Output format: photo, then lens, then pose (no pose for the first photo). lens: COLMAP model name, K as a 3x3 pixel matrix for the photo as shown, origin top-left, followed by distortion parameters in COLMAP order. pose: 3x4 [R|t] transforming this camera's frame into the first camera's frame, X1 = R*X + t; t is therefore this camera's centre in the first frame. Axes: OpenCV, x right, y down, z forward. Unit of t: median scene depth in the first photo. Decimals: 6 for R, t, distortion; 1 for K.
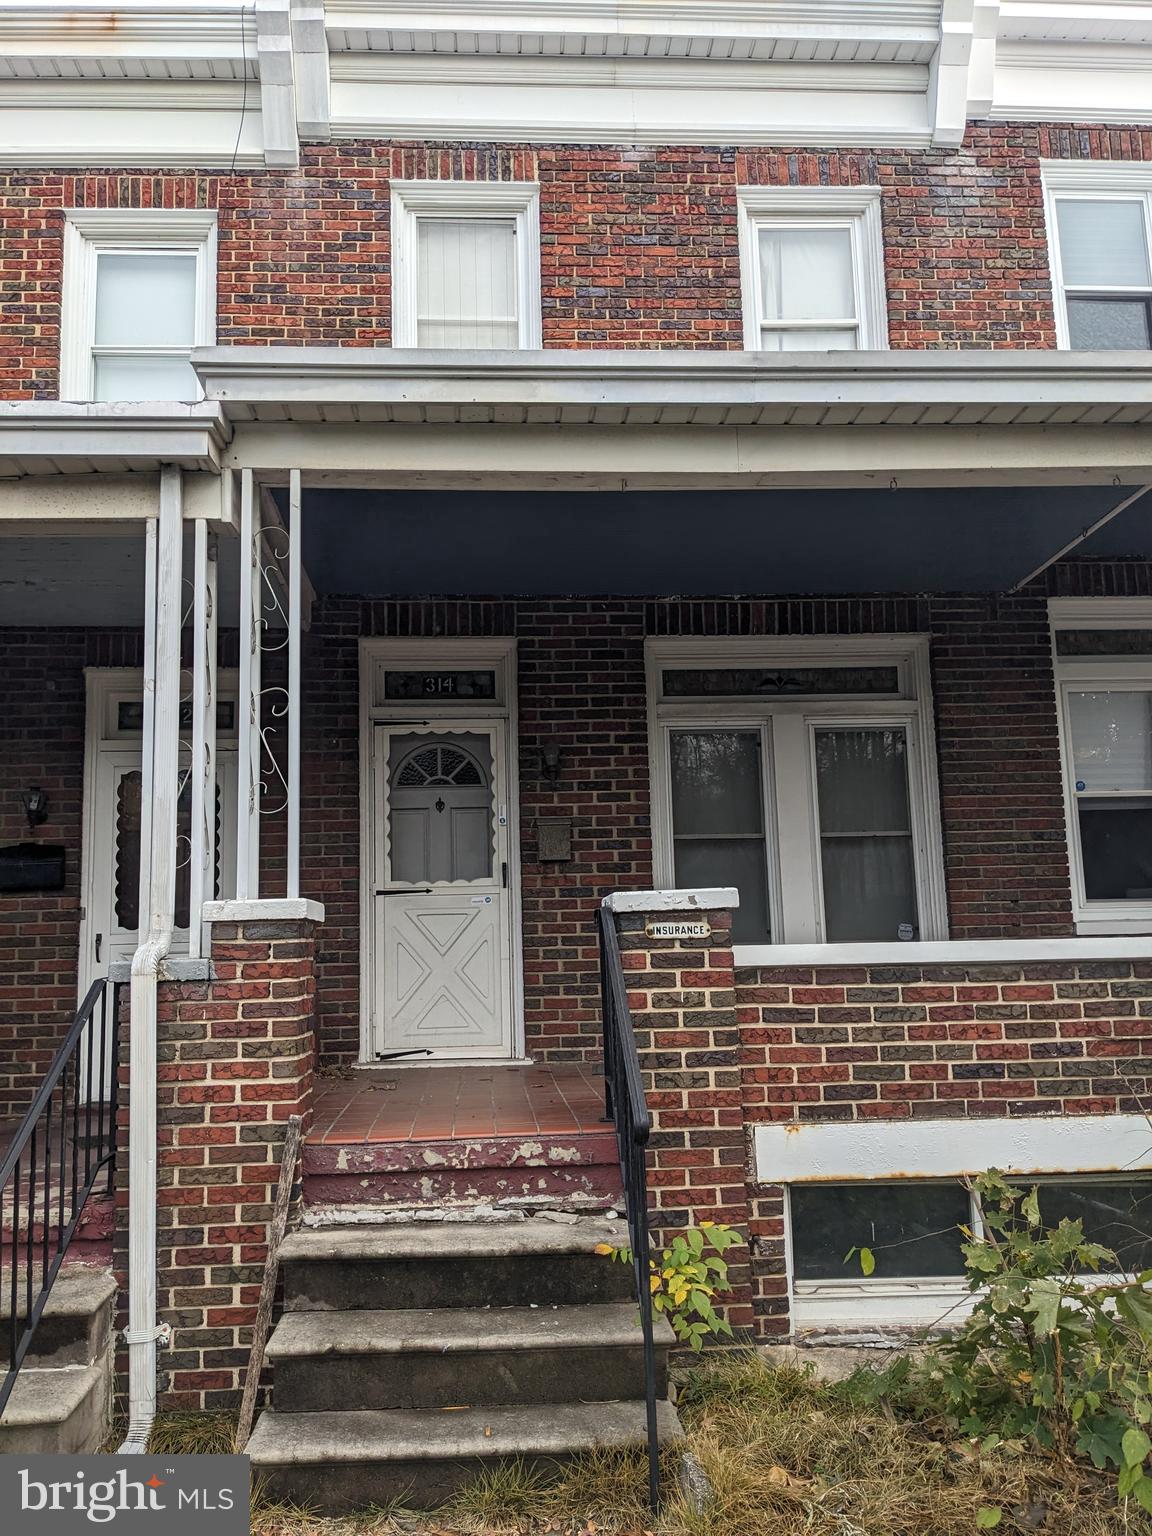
lens RADIAL K [[1190.5, 0, 576.0], [0, 1190.5, 768.0], [0, 0, 1]] dist [0.004219, -0.003406]
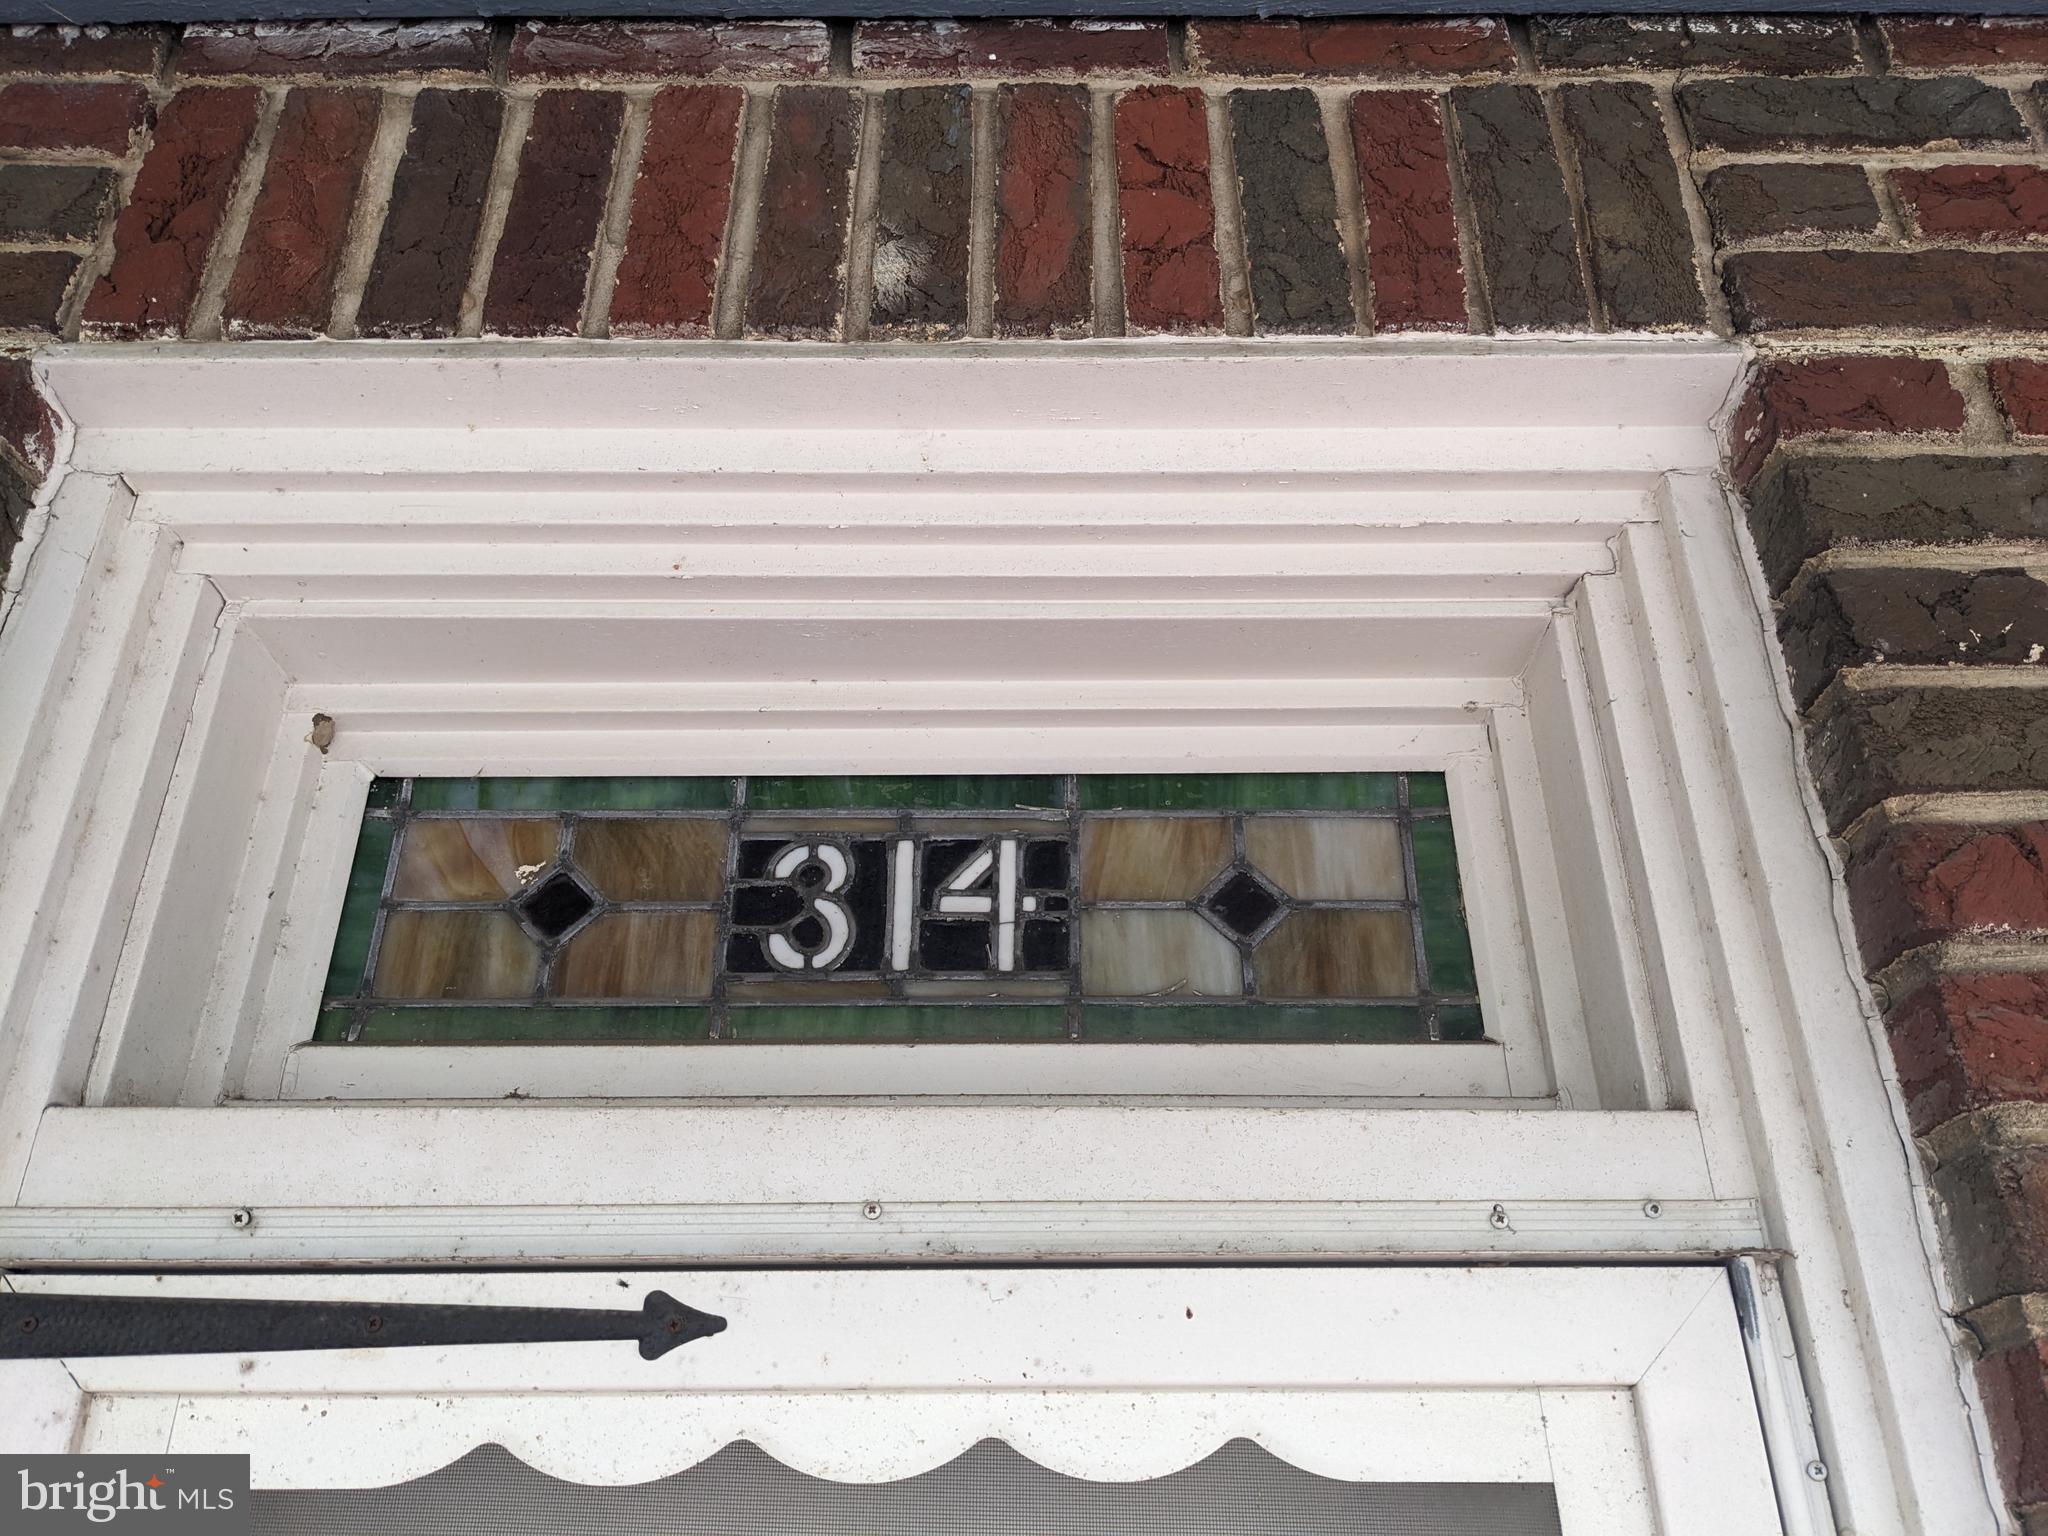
lens RADIAL K [[1587.3, 0, 1024.0], [0, 1587.3, 768.0], [0, 0, 1]] dist [0.004219, -0.003406]
pose [[0.997445, -0.015494, -0.069733, -0.097742], [-0.009400, 0.939236, -0.343143, -0.036455], [0.070812, 0.342922, 0.936691, 0.899281]]
